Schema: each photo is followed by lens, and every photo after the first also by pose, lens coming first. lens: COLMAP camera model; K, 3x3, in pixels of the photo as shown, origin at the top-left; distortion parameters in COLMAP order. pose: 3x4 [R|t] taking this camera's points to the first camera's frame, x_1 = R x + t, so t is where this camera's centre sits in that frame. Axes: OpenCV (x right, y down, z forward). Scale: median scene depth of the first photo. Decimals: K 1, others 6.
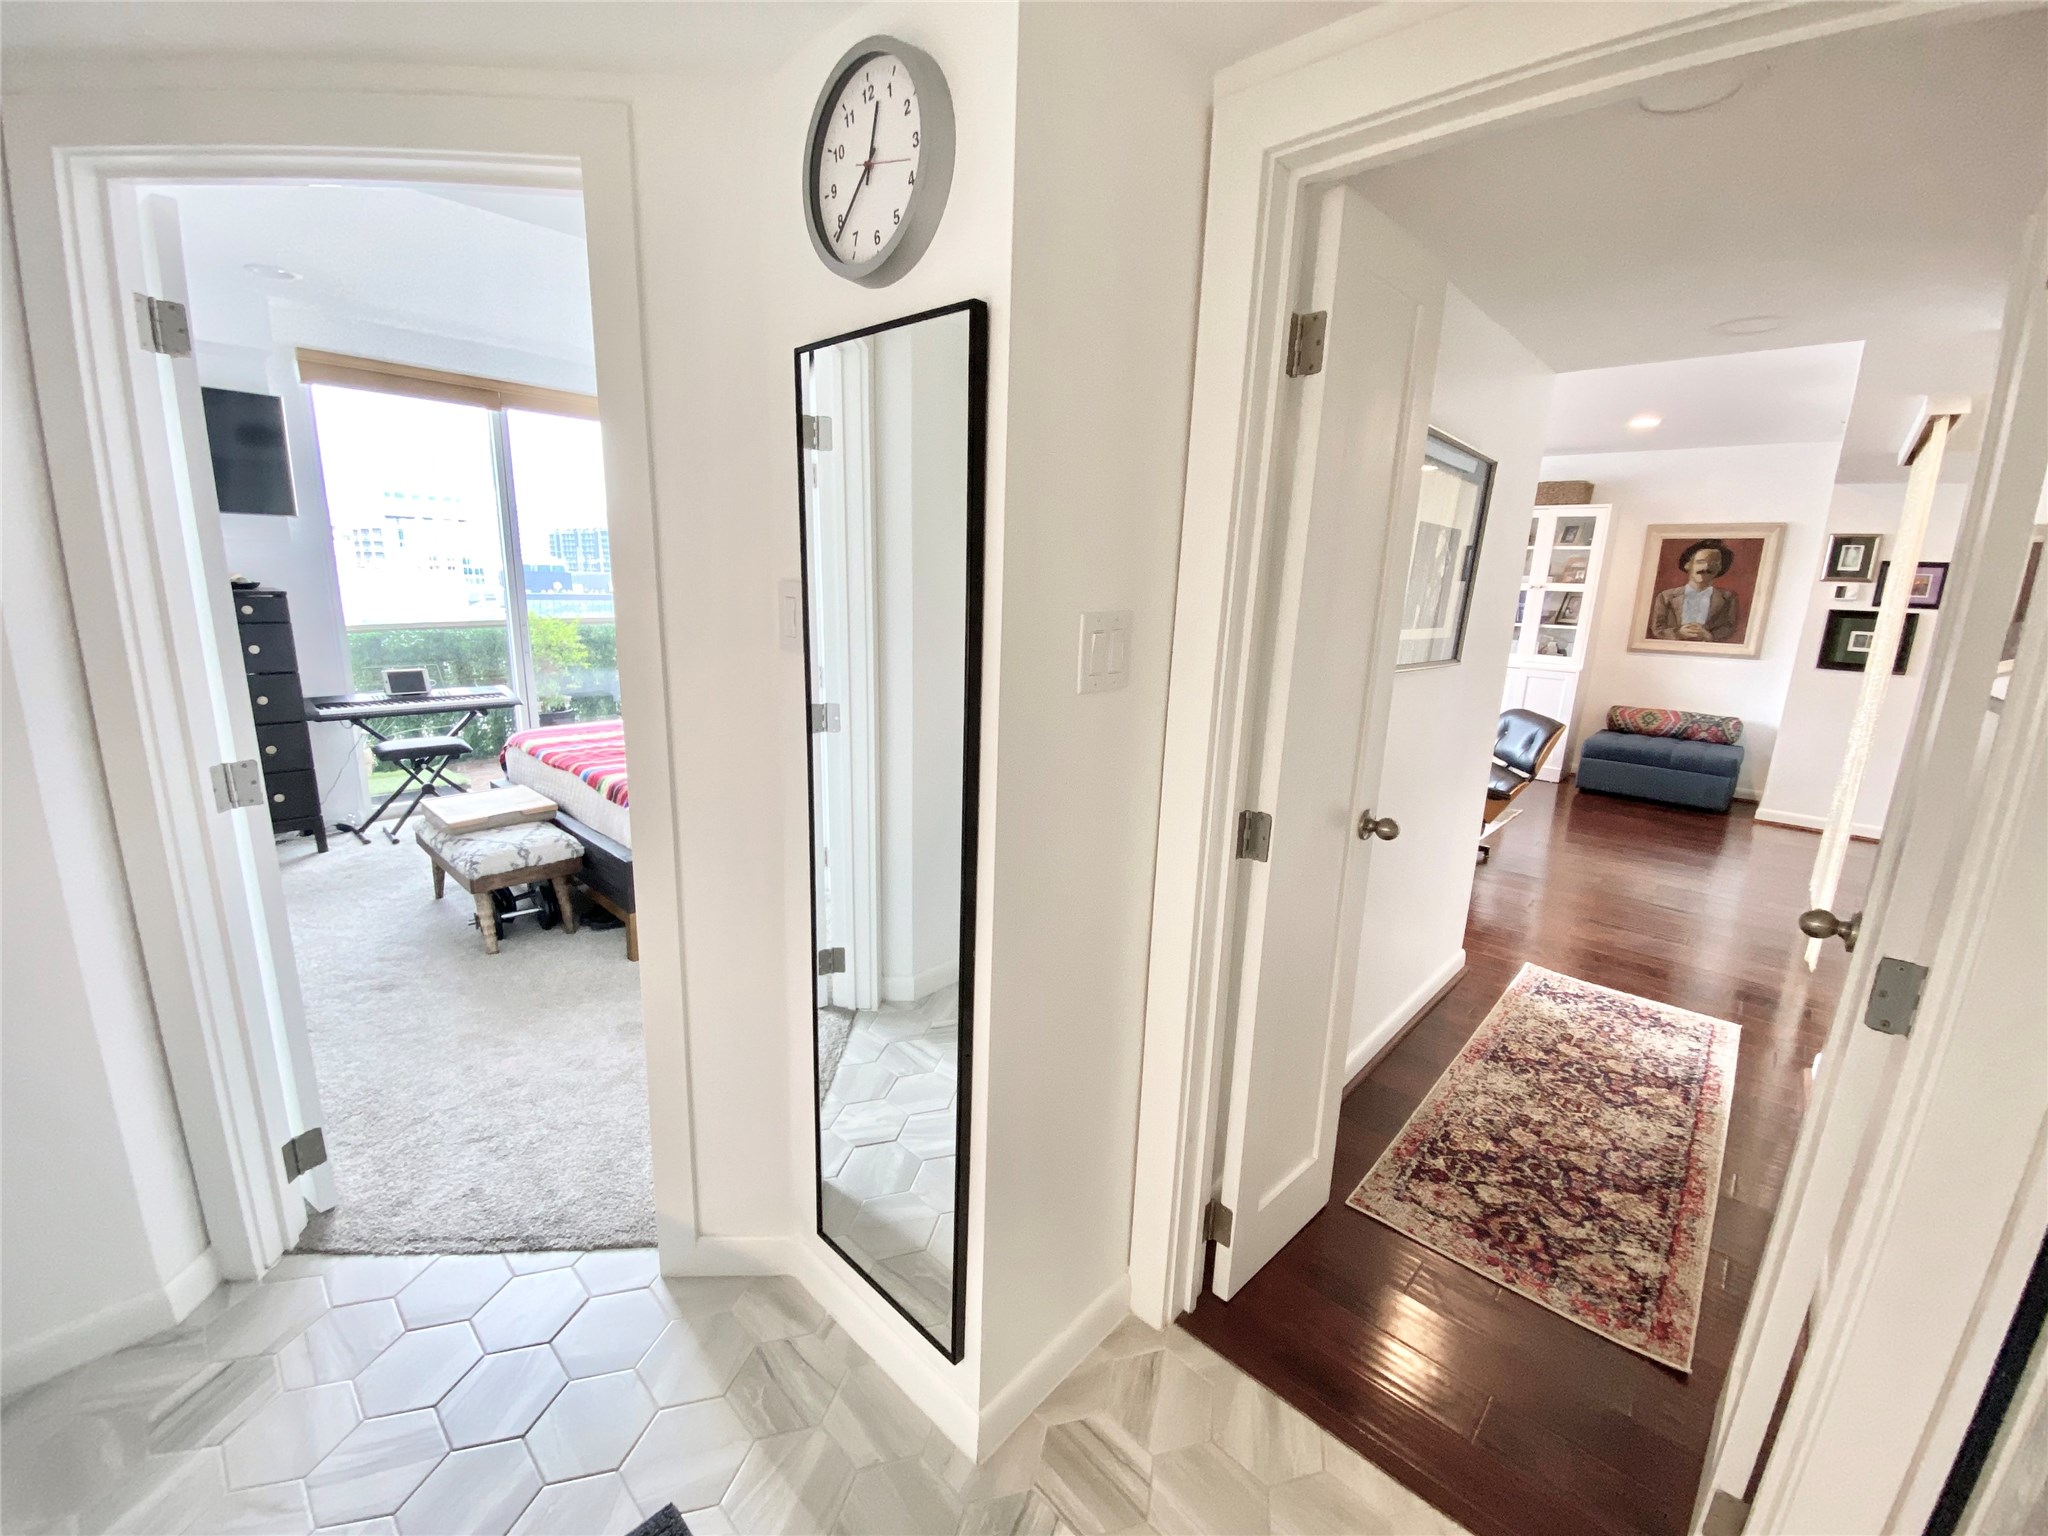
lens RADIAL K [[834.7, 0, 1016.1], [0, 834.7, 770.4], [0, 0, 1]] dist [0.010568, -0.014942]
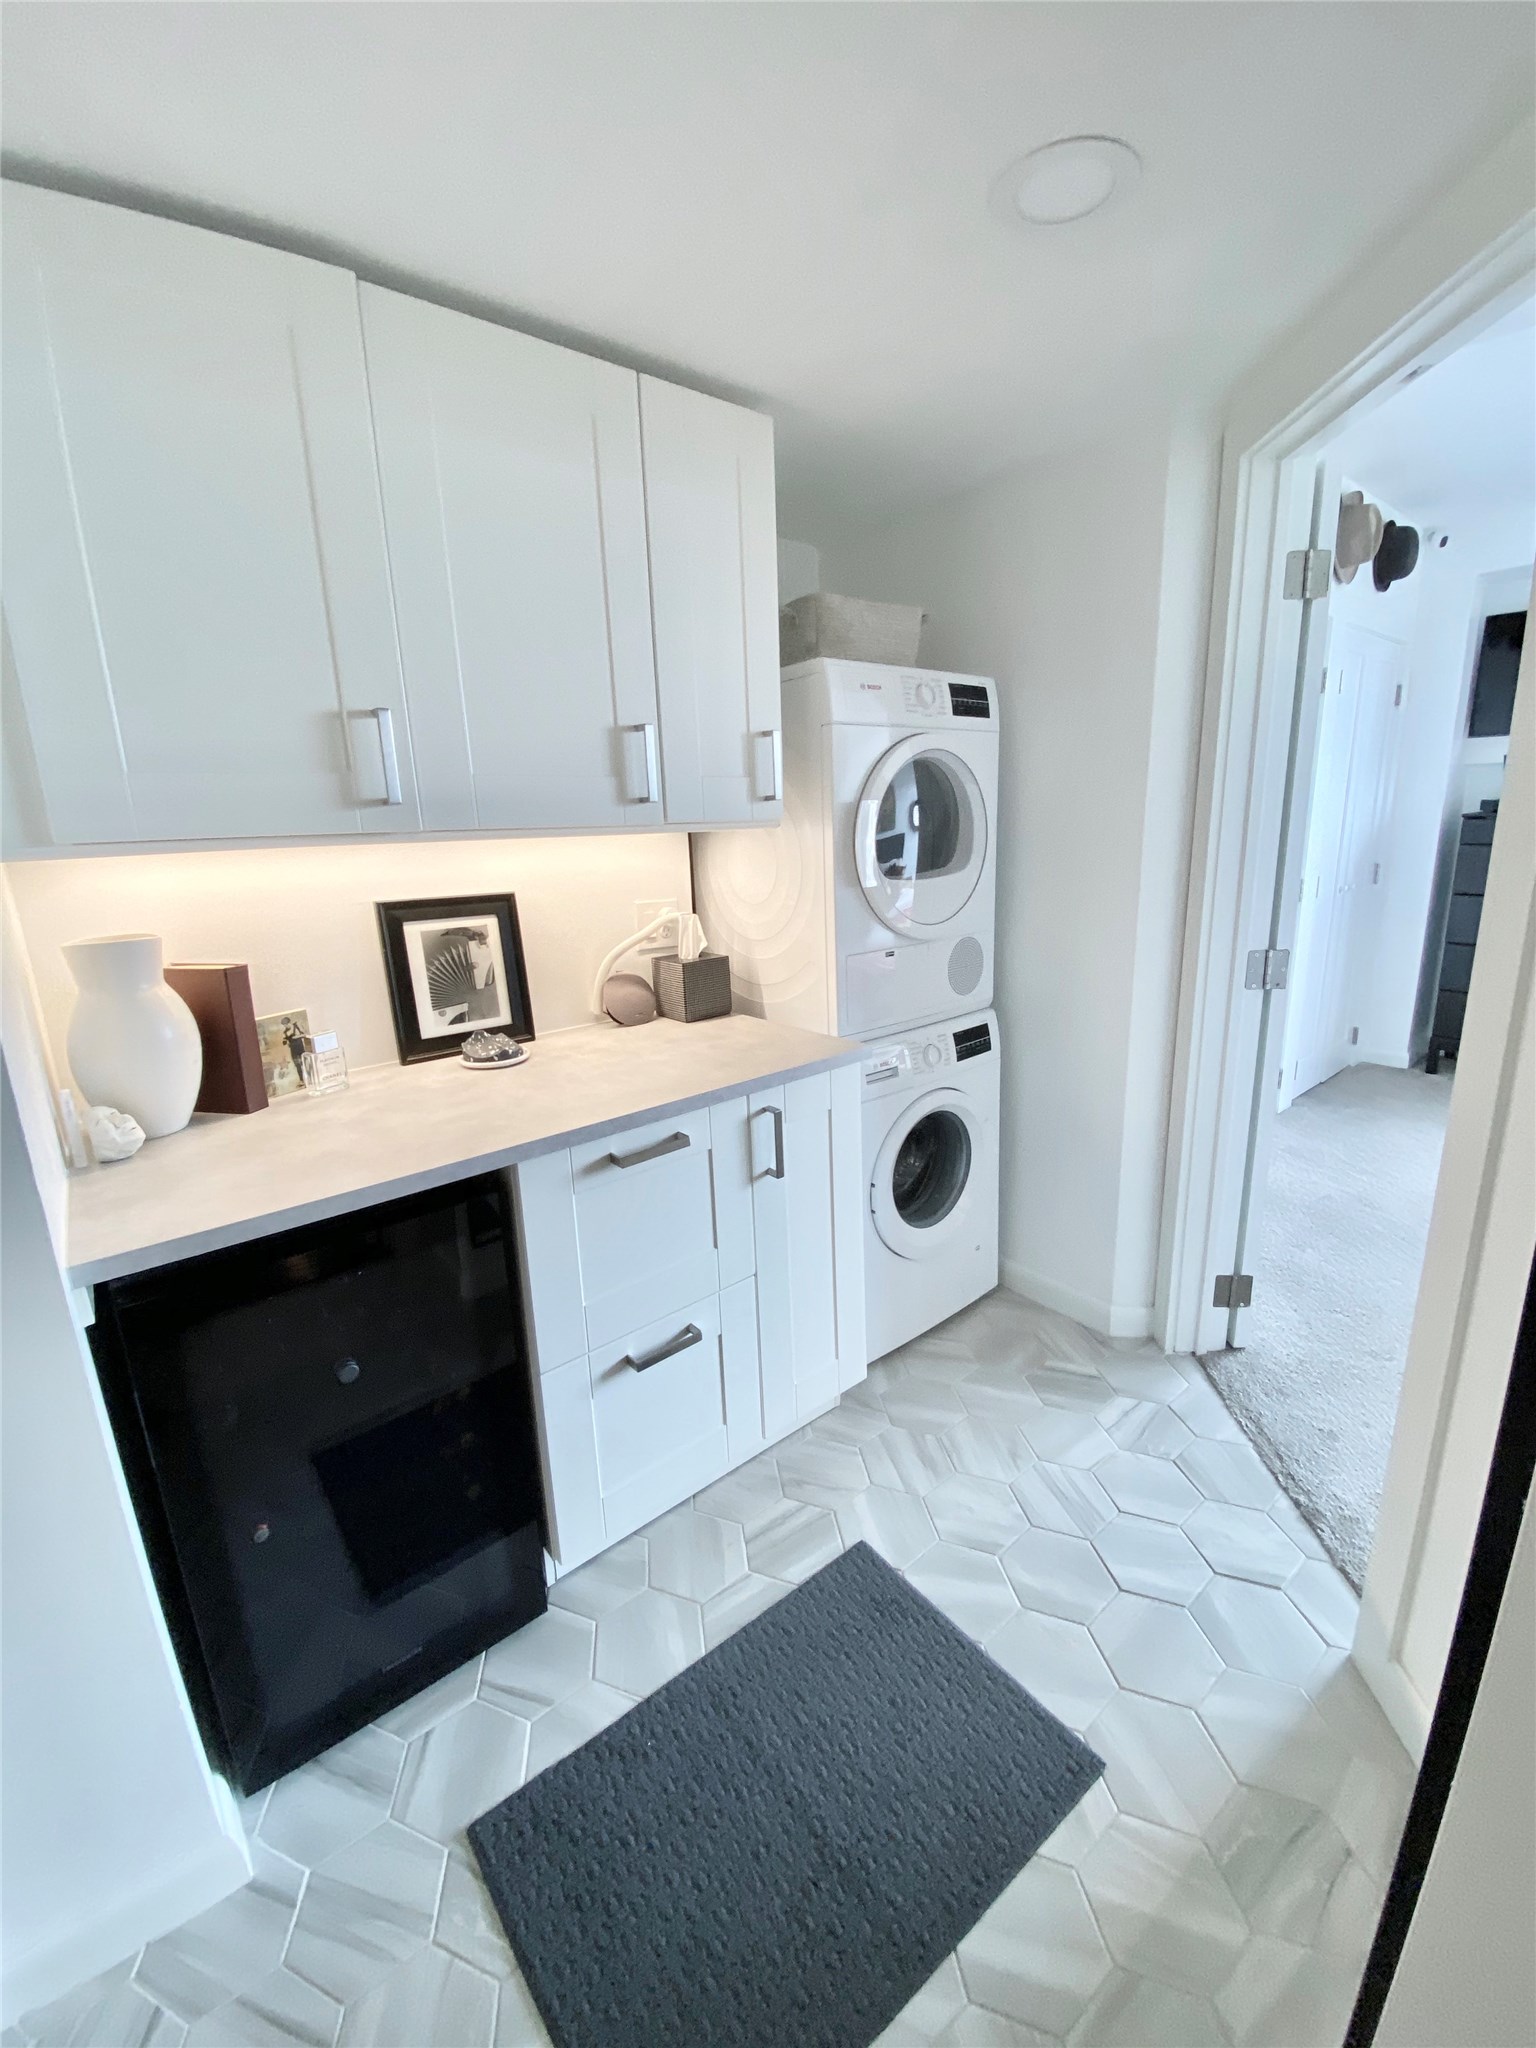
lens RADIAL K [[828.0, 0, 768.0], [0, 828.0, 1024.0], [0, 0, 1]] dist [0.022631, -0.022222]
pose [[-0.136899, 0.206757, -0.968767, 0.200194], [-0.183612, 0.955731, 0.229922, -0.033520], [0.973419, 0.209354, -0.092876, 0.279059]]
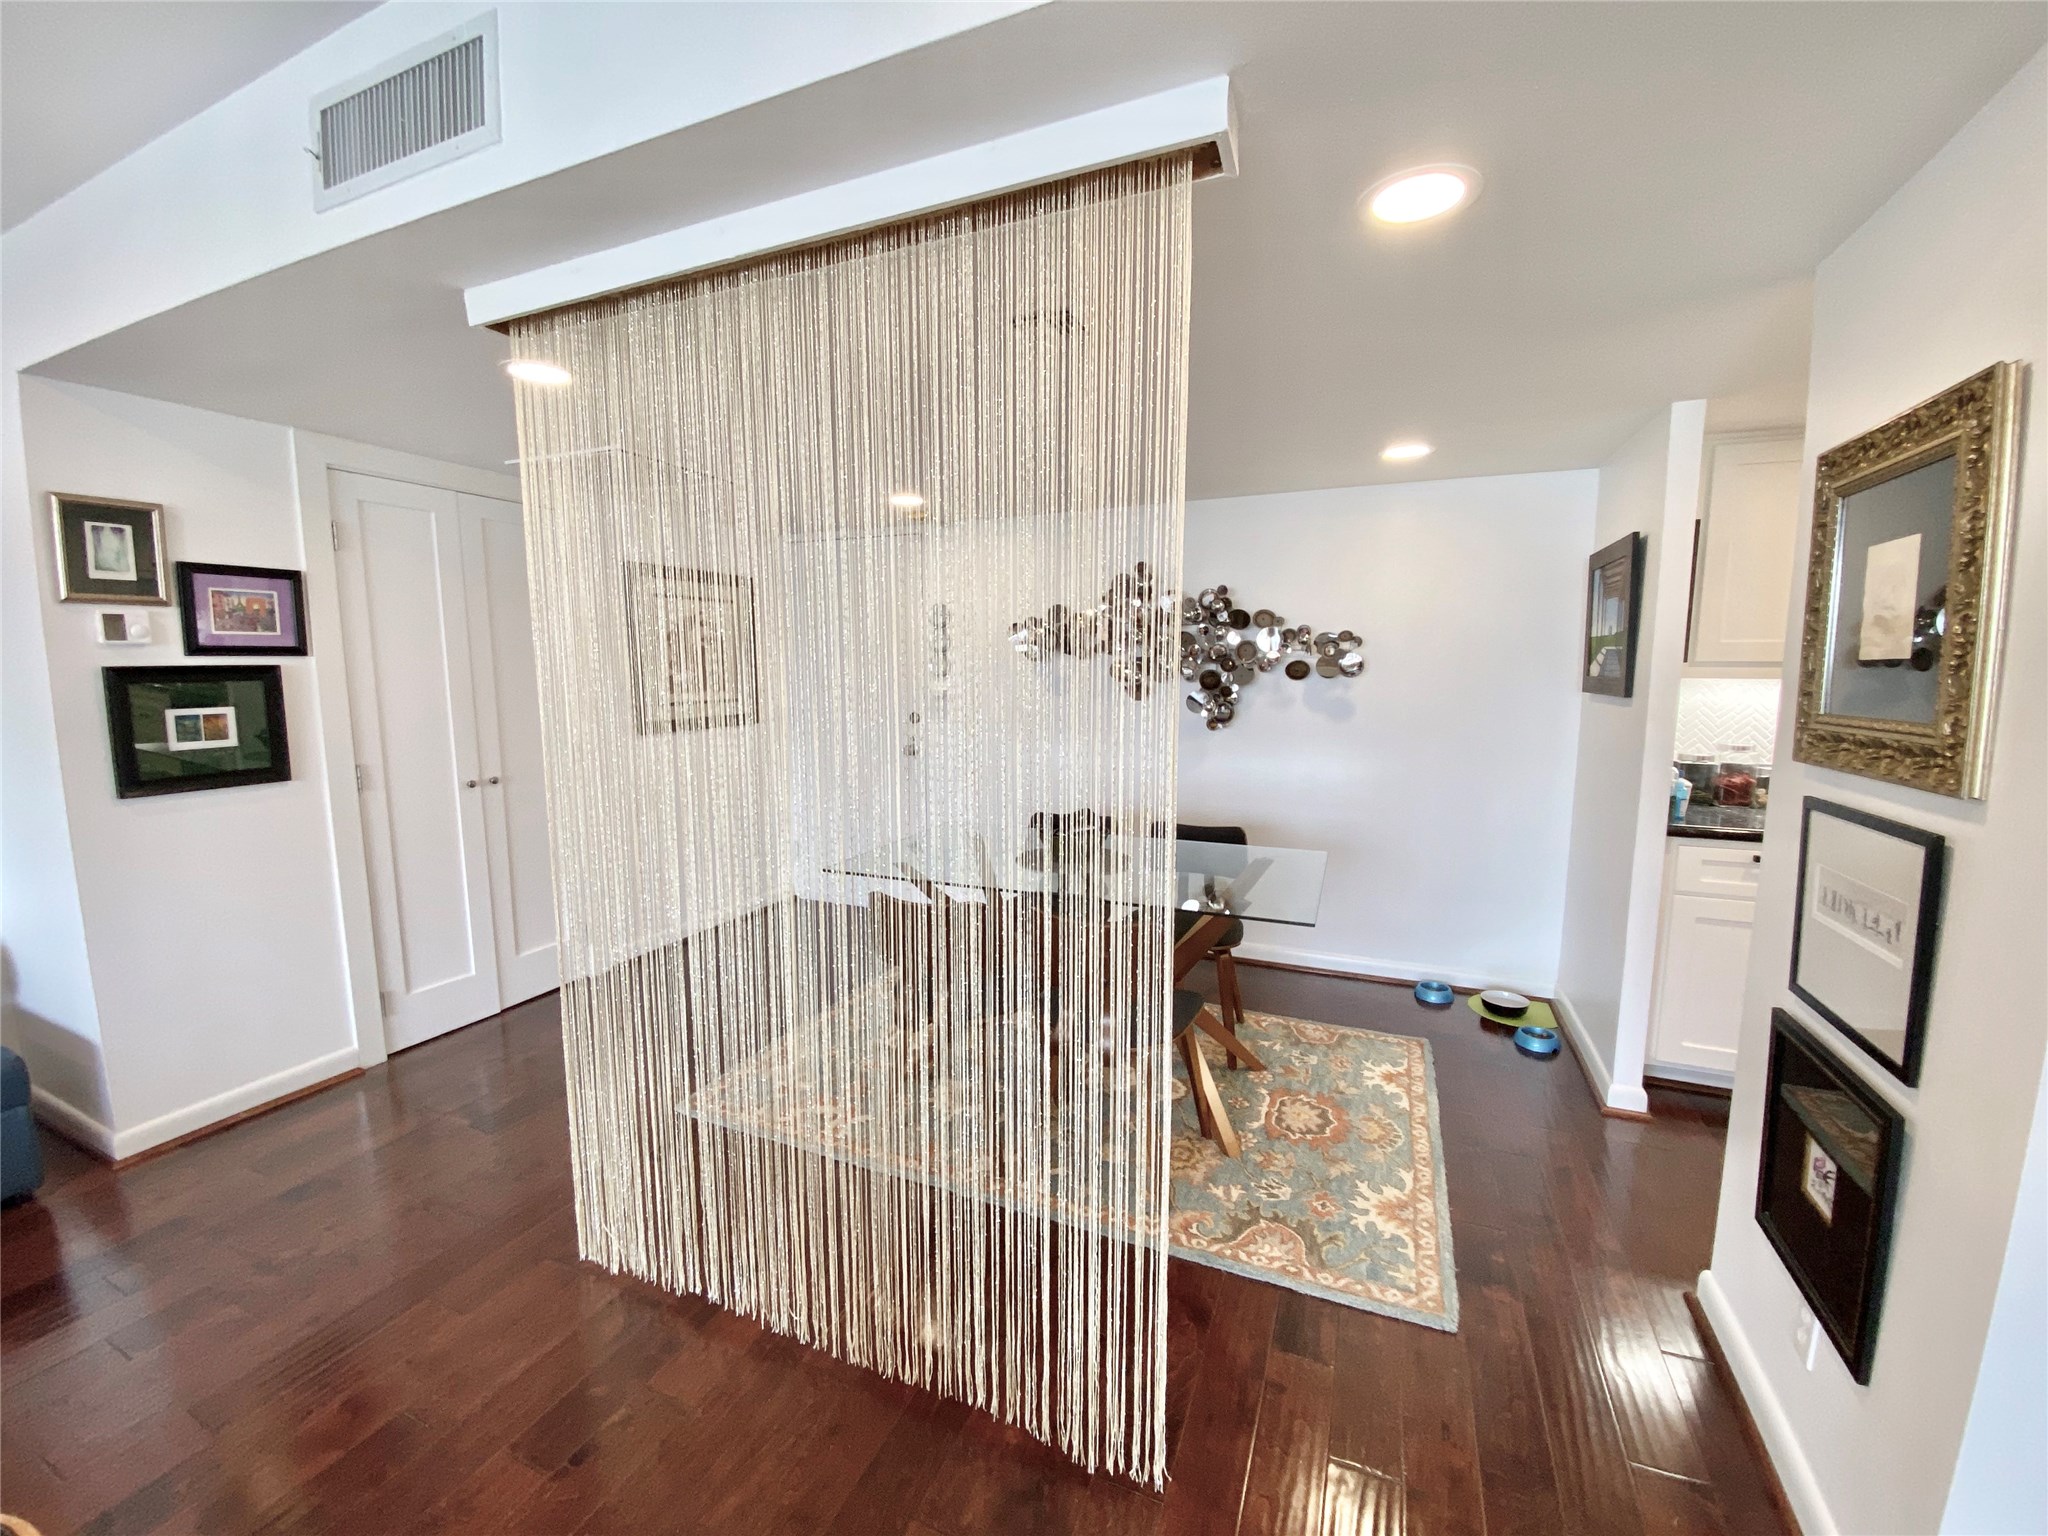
lens RADIAL K [[824.7, 0, 1022.0], [0, 824.7, 771.7], [0, 0, 1]] dist [0.034629, -0.027501]
pose [[-0.334310, -0.149953, 0.930457, 0.792765], [0.202316, 0.952827, 0.226250, -0.277432], [-0.920492, 0.263884, -0.288202, 1.363117]]
